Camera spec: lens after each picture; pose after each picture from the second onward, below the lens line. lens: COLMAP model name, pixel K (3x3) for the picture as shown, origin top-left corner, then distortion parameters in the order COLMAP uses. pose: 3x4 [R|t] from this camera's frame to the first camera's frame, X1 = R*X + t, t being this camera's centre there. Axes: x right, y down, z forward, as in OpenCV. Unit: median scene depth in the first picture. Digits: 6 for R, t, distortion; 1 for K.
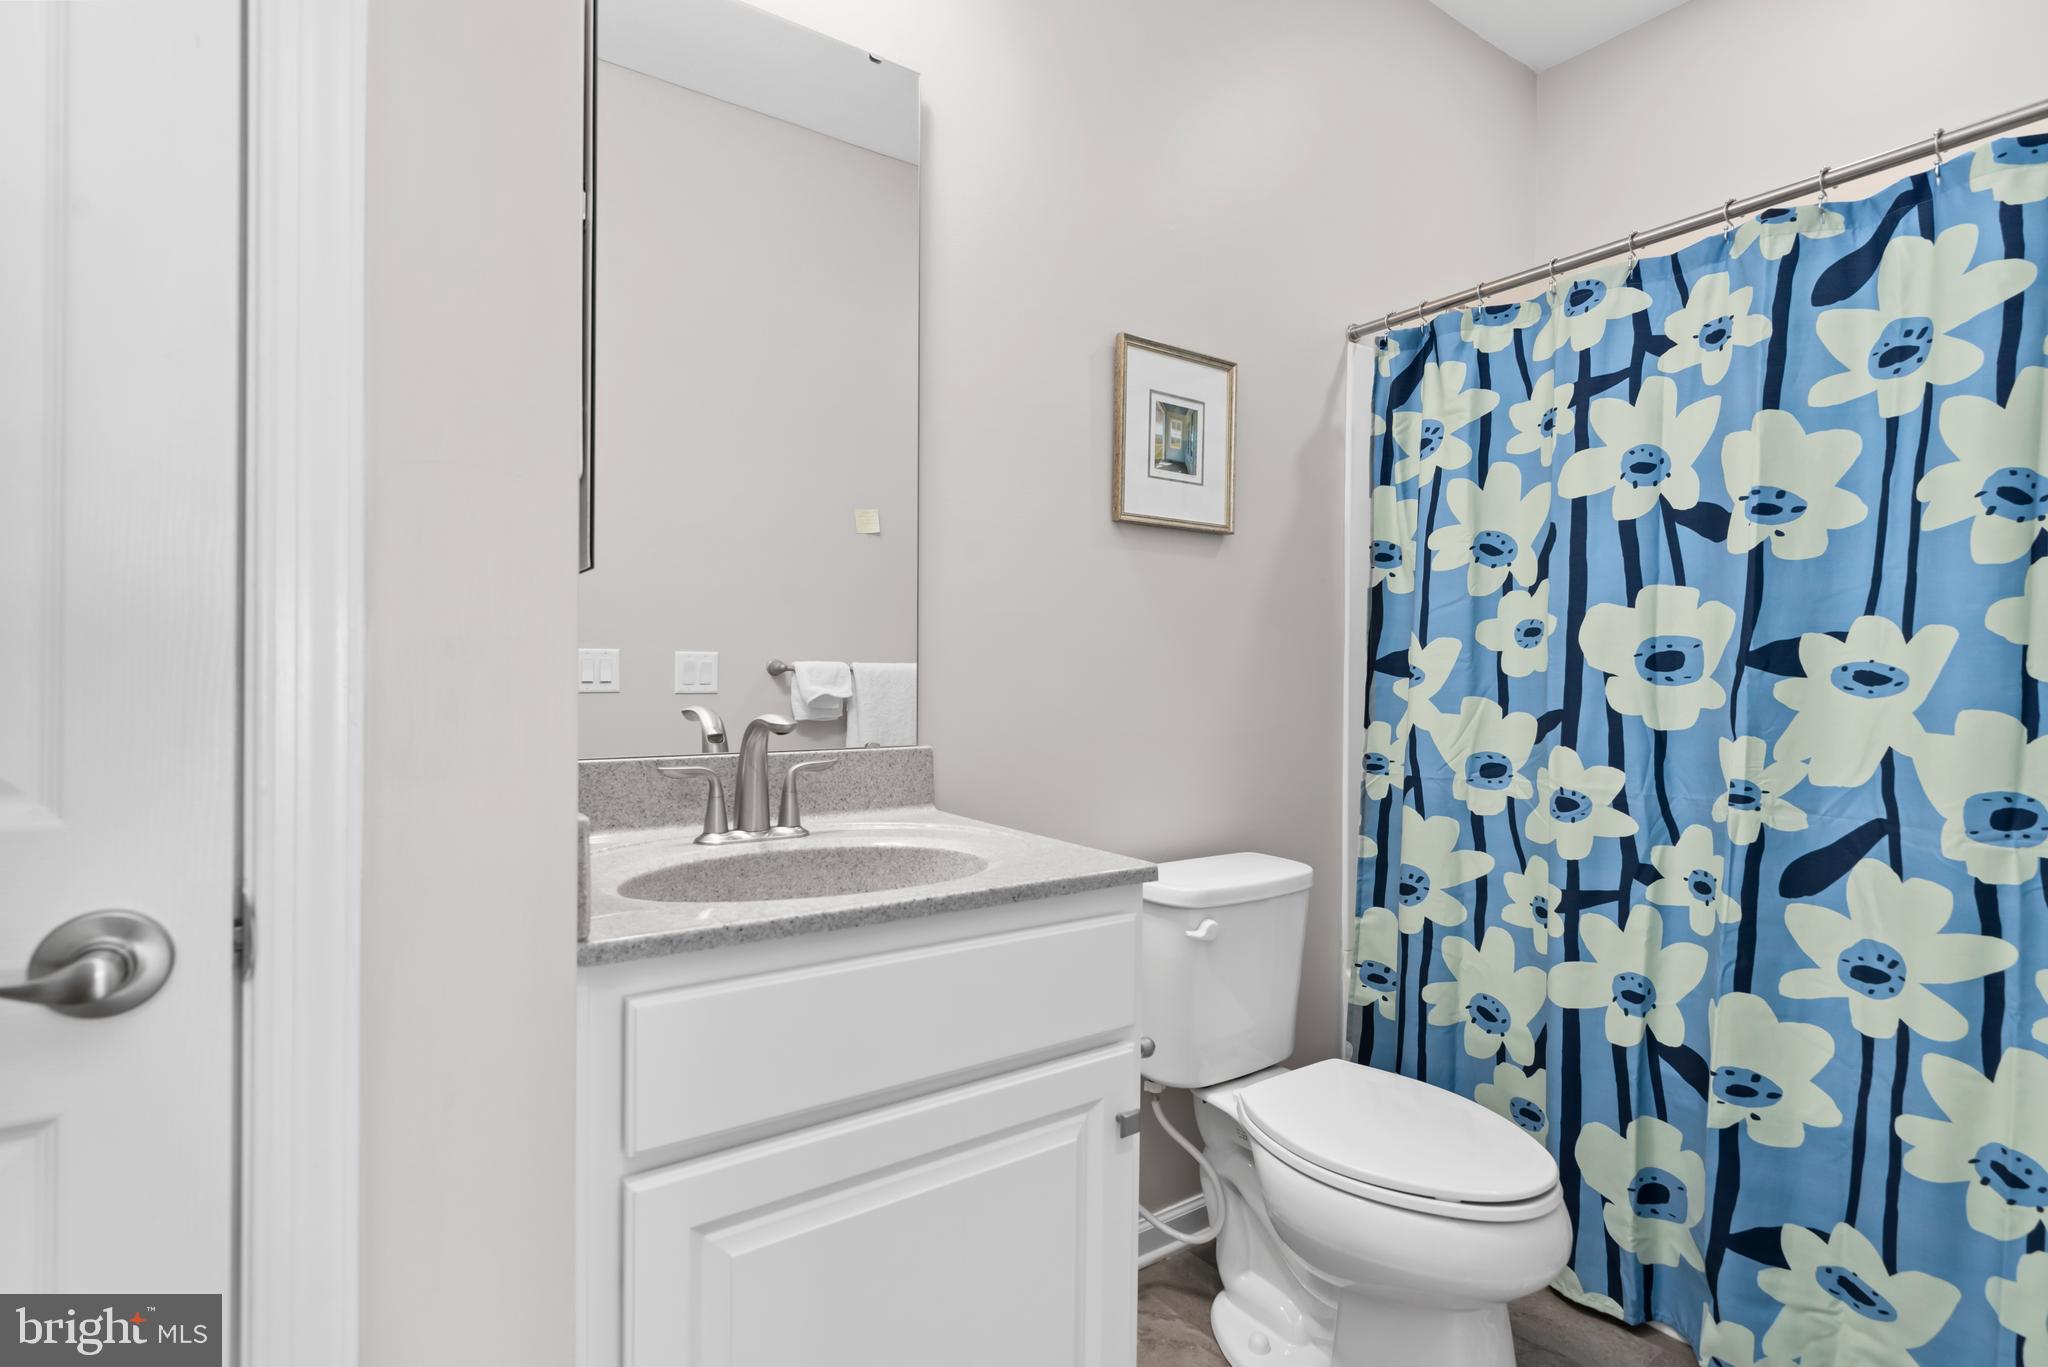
lens RADIAL K [[988.9, 0, 1037.2], [0, 988.9, 678.1], [0, 0, 1]] dist [-0.001252, 0.001183]
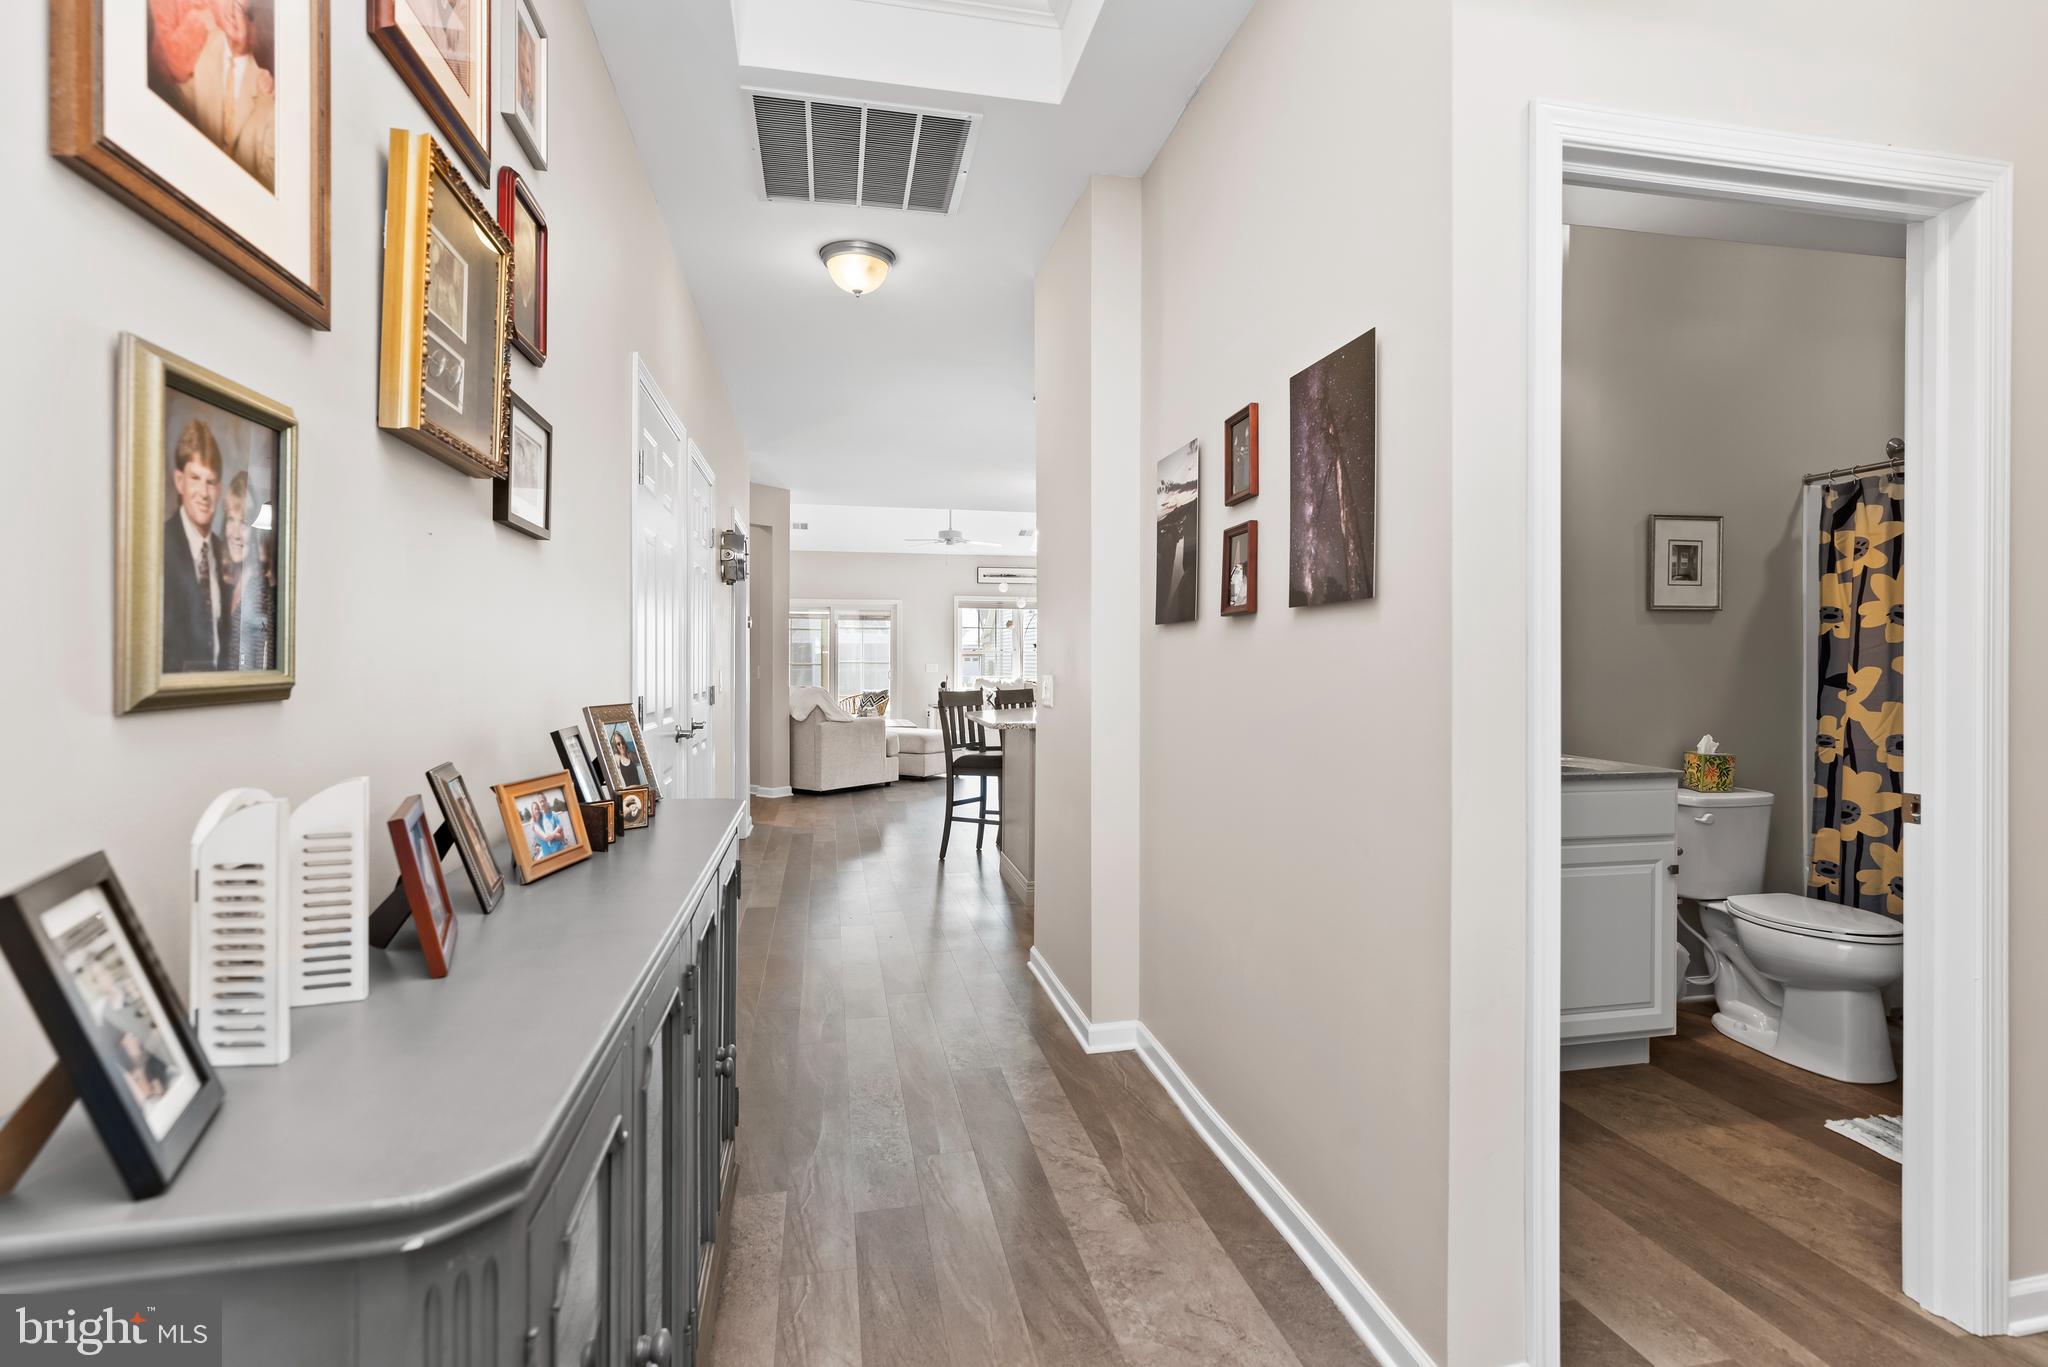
lens RADIAL K [[1002.5, 0, 1035.5], [0, 1002.5, 656.6], [0, 0, 1]] dist [-0.000287, -0.000189]
pose [[0.916967, -0.006978, -0.398902, -0.210907], [0.003876, 0.999956, -0.008583, -0.047958], [0.398944, 0.006324, 0.916953, -1.123768]]
